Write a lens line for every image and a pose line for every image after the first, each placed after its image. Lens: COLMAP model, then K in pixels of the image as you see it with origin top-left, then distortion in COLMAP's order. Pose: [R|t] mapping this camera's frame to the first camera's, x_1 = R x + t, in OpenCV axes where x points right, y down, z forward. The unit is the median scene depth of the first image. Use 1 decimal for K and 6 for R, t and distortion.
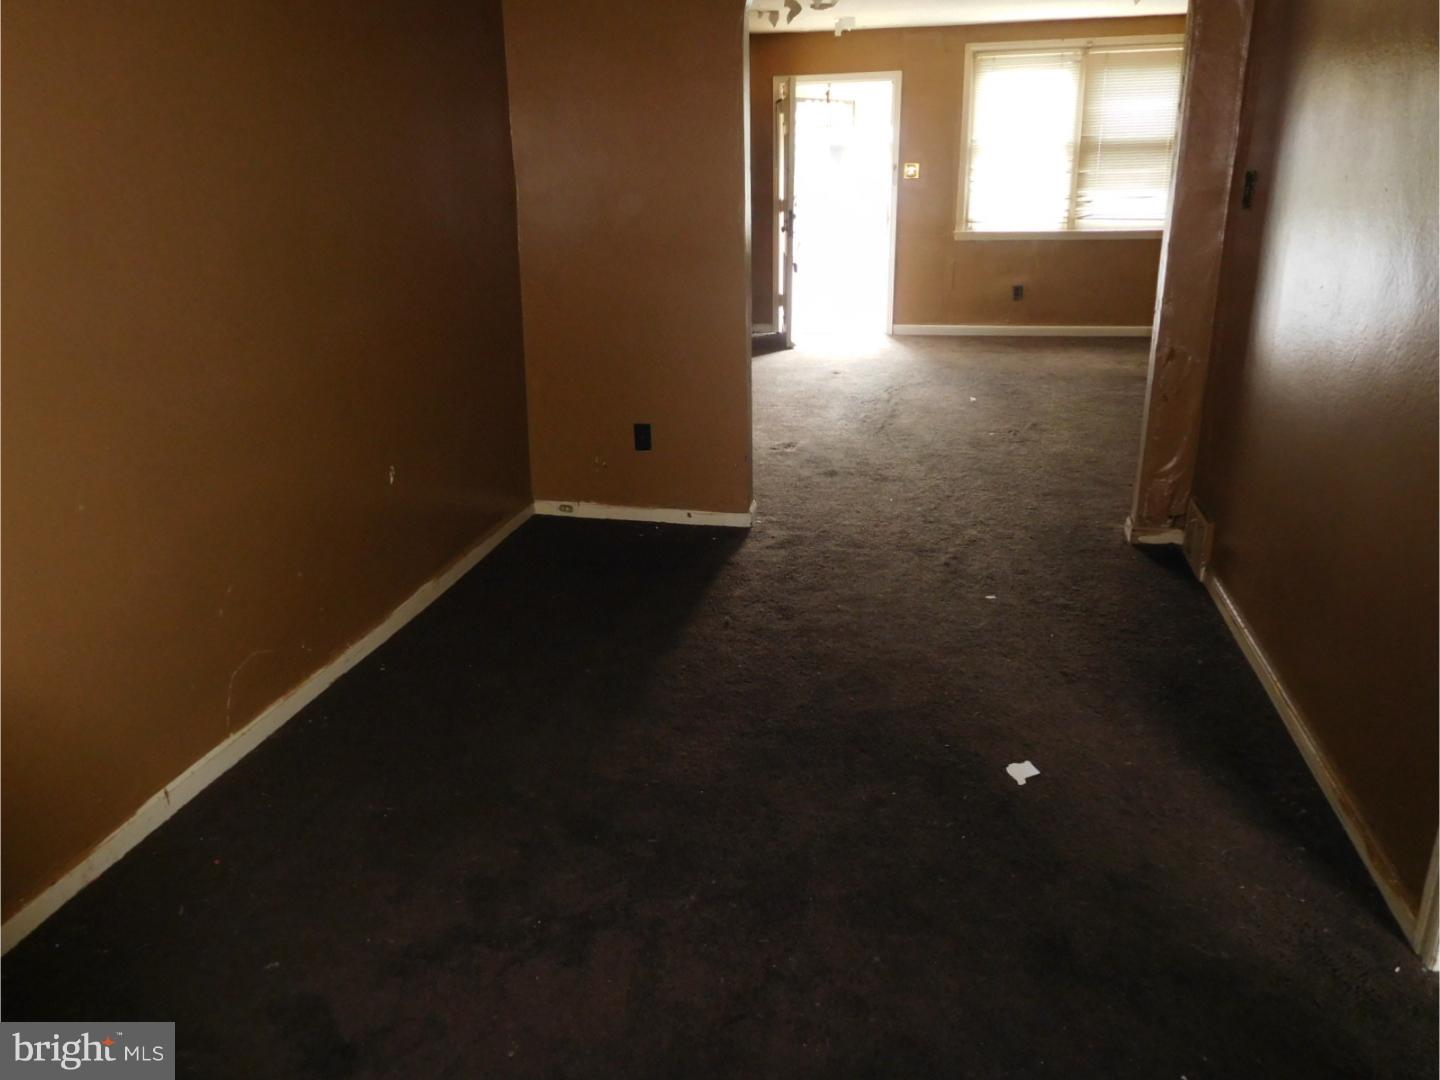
lens RADIAL K [[1075.4, 0, 721.1], [0, 1075.4, 543.8], [0, 0, 1]] dist [-0.011481, 0.007207]
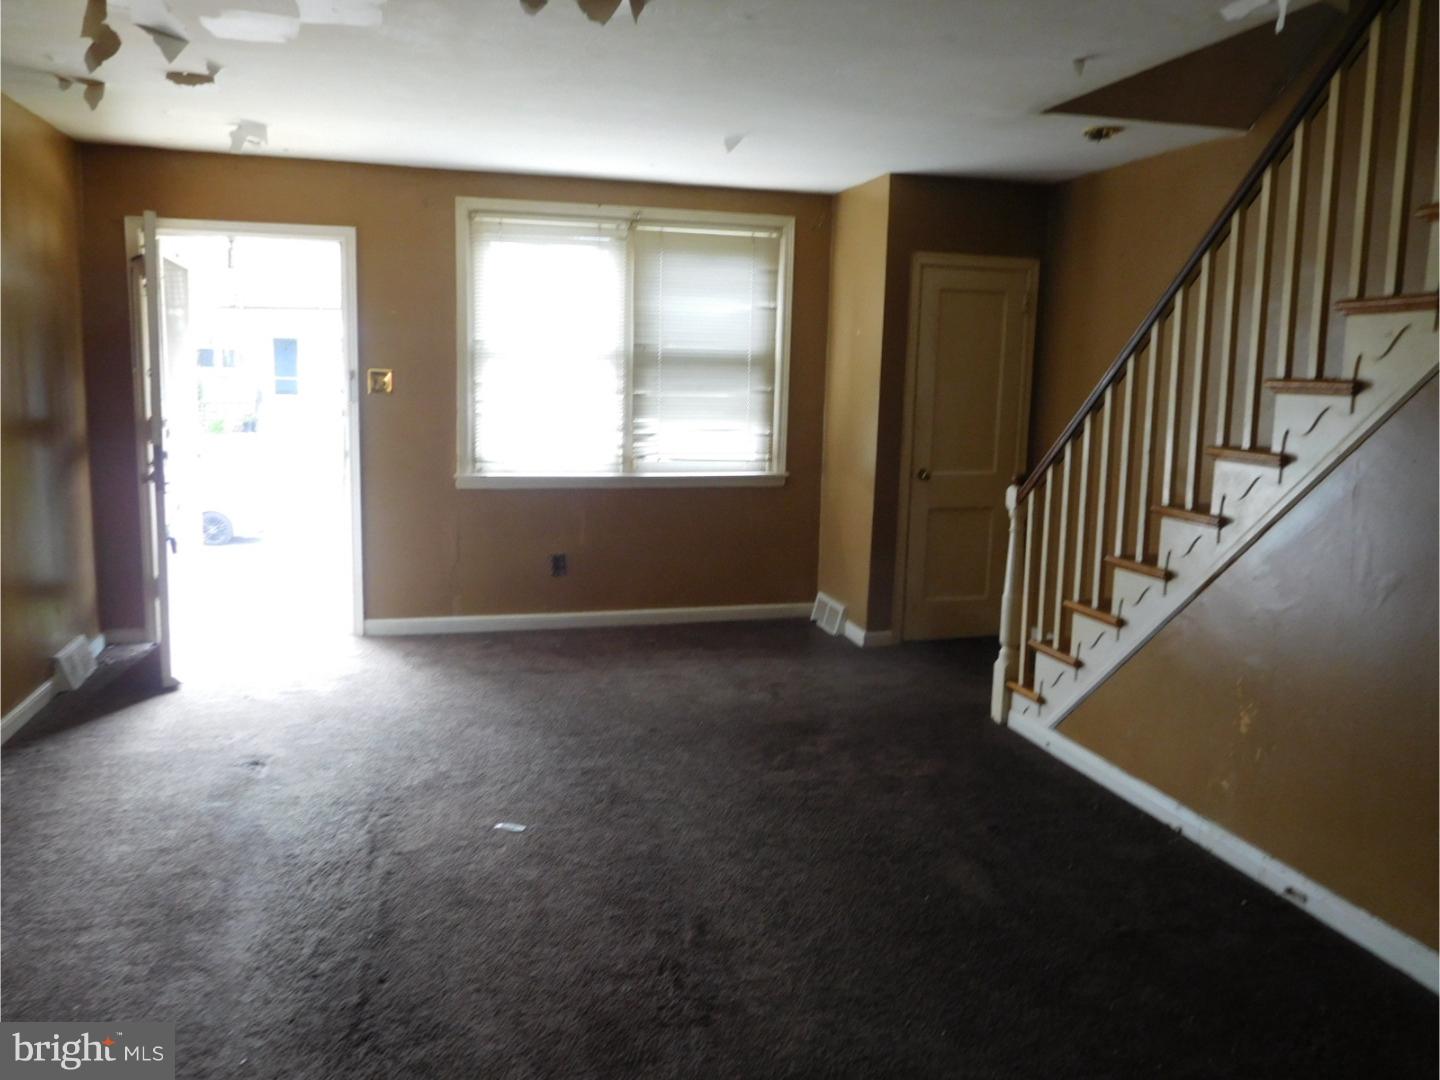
lens RADIAL K [[1075.4, 0, 726.5], [0, 1075.4, 542.1], [0, 0, 1]] dist [-0.011481, 0.007207]
pose [[0.883816, -0.031291, 0.466787, 0.062371], [0.113657, 0.982230, -0.149356, -0.143597], [-0.453818, 0.185056, 0.871667, 0.392304]]
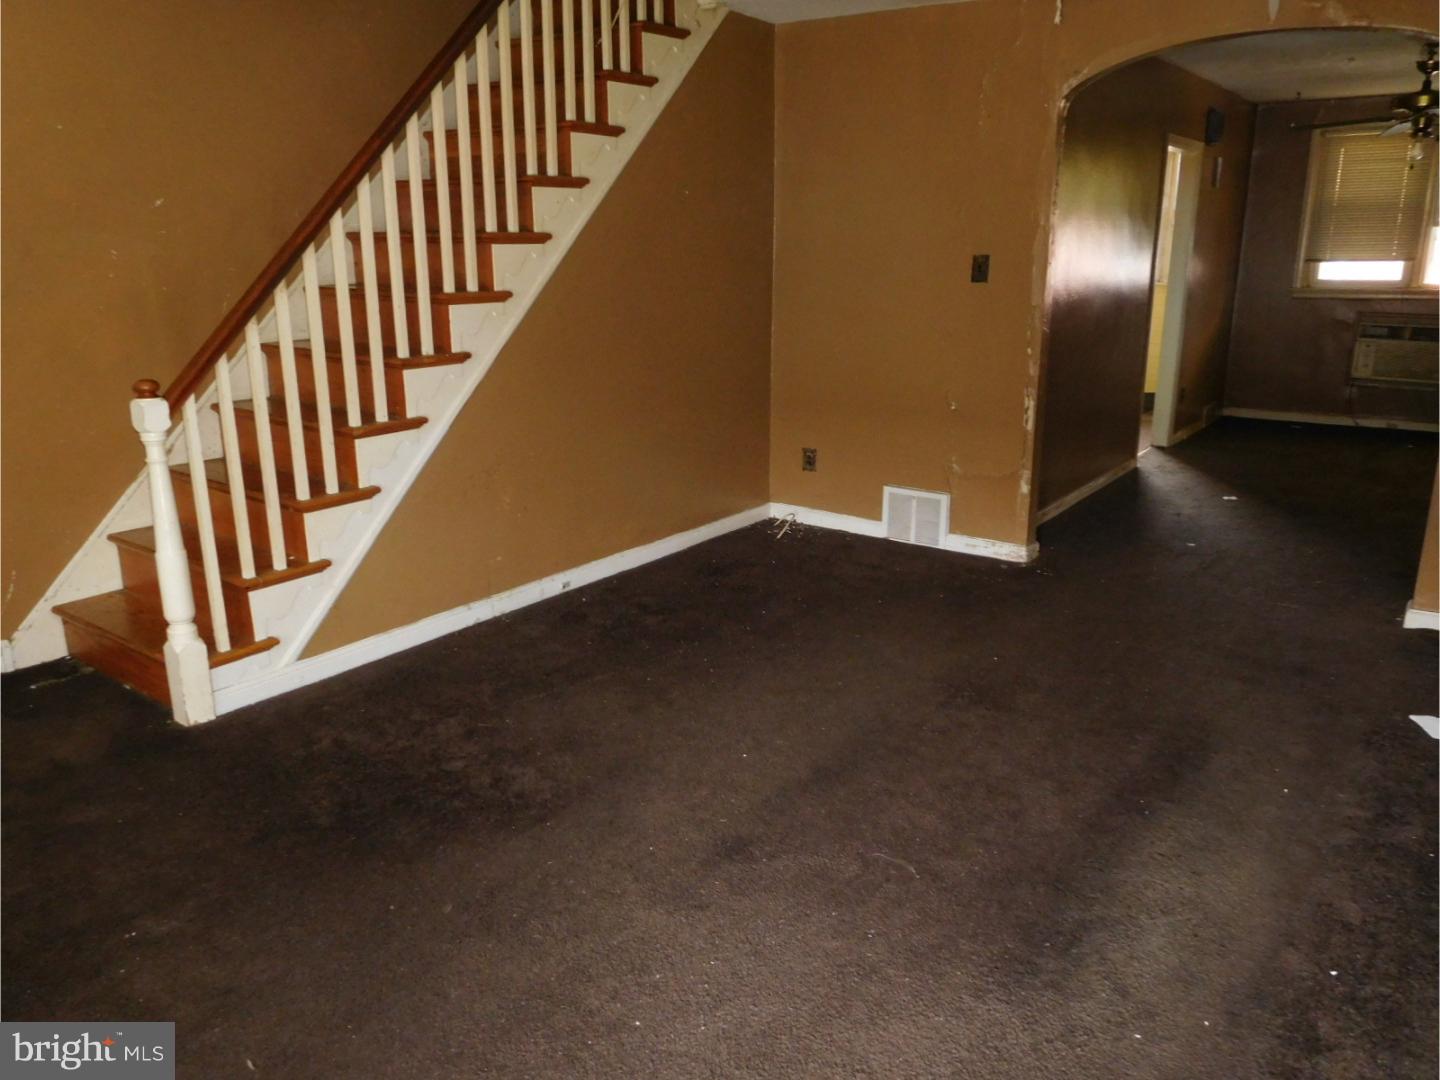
lens RADIAL K [[1075.4, 0, 720.1], [0, 1075.4, 540.0], [0, 0, 1]] dist [-0.011481, 0.007207]
pose [[-0.904424, -0.105997, 0.413258, 0.101763], [0.152401, 0.824468, 0.545002, -0.349594], [-0.398486, 0.555894, -0.729514, 0.958953]]
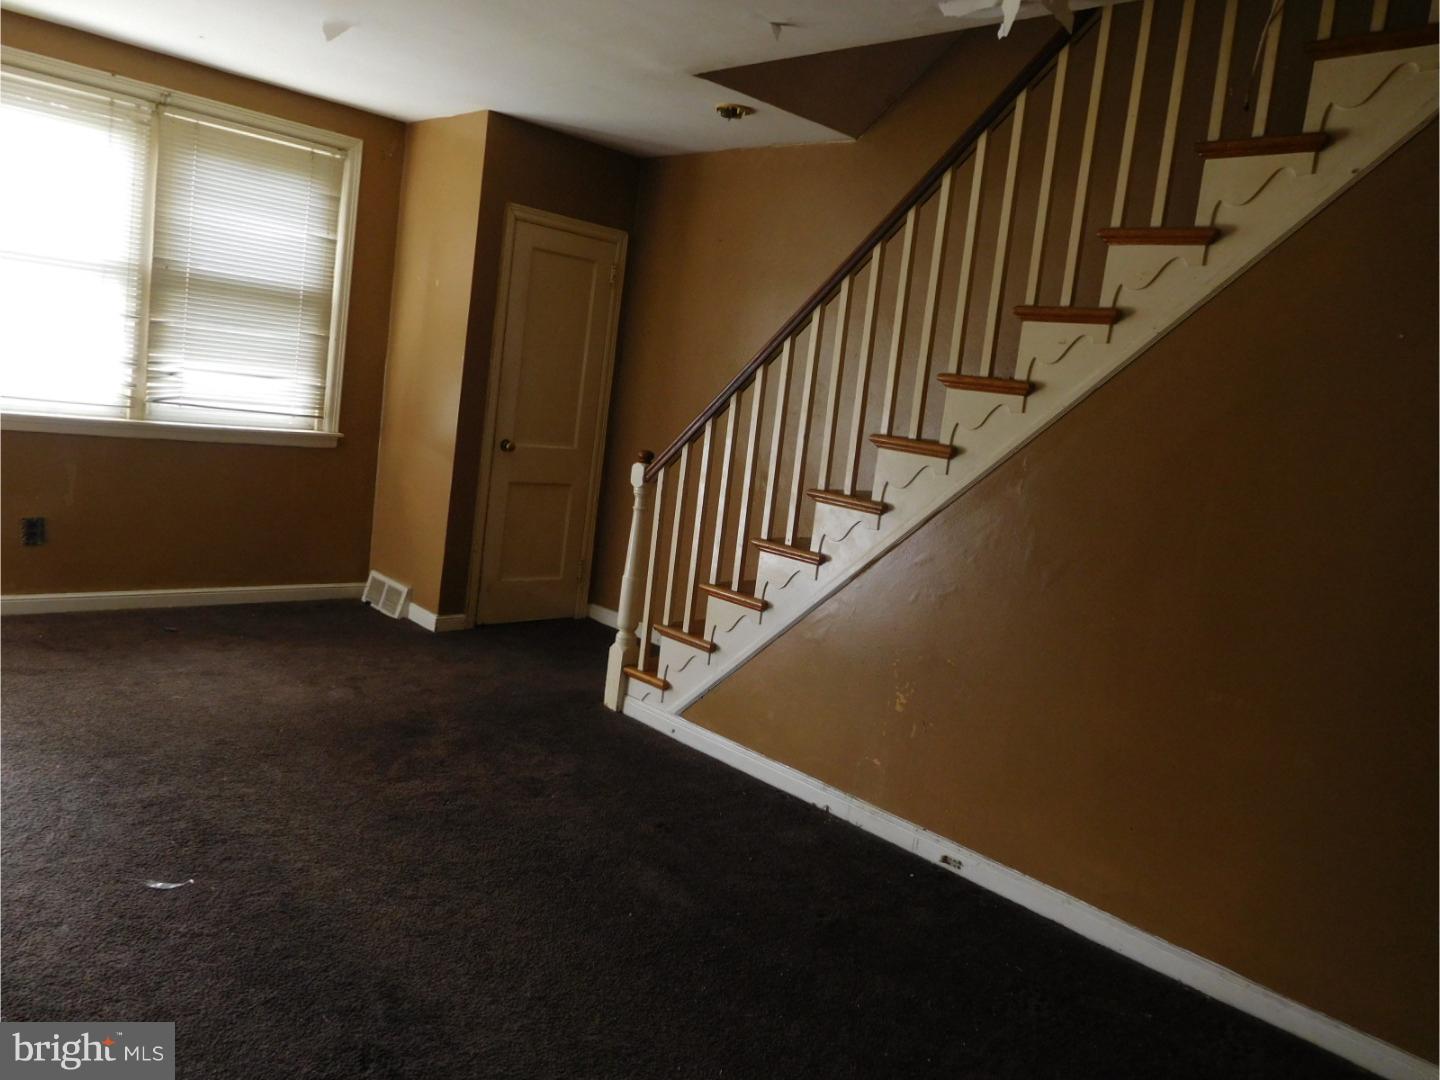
lens RADIAL K [[1075.4, 0, 728.1], [0, 1075.4, 541.5], [0, 0, 1]] dist [-0.011481, 0.007207]
pose [[0.552791, -0.022645, 0.833012, 0.037640], [0.139079, 0.988117, -0.065432, -0.157288], [-0.821632, 0.152024, 0.549371, 0.472852]]
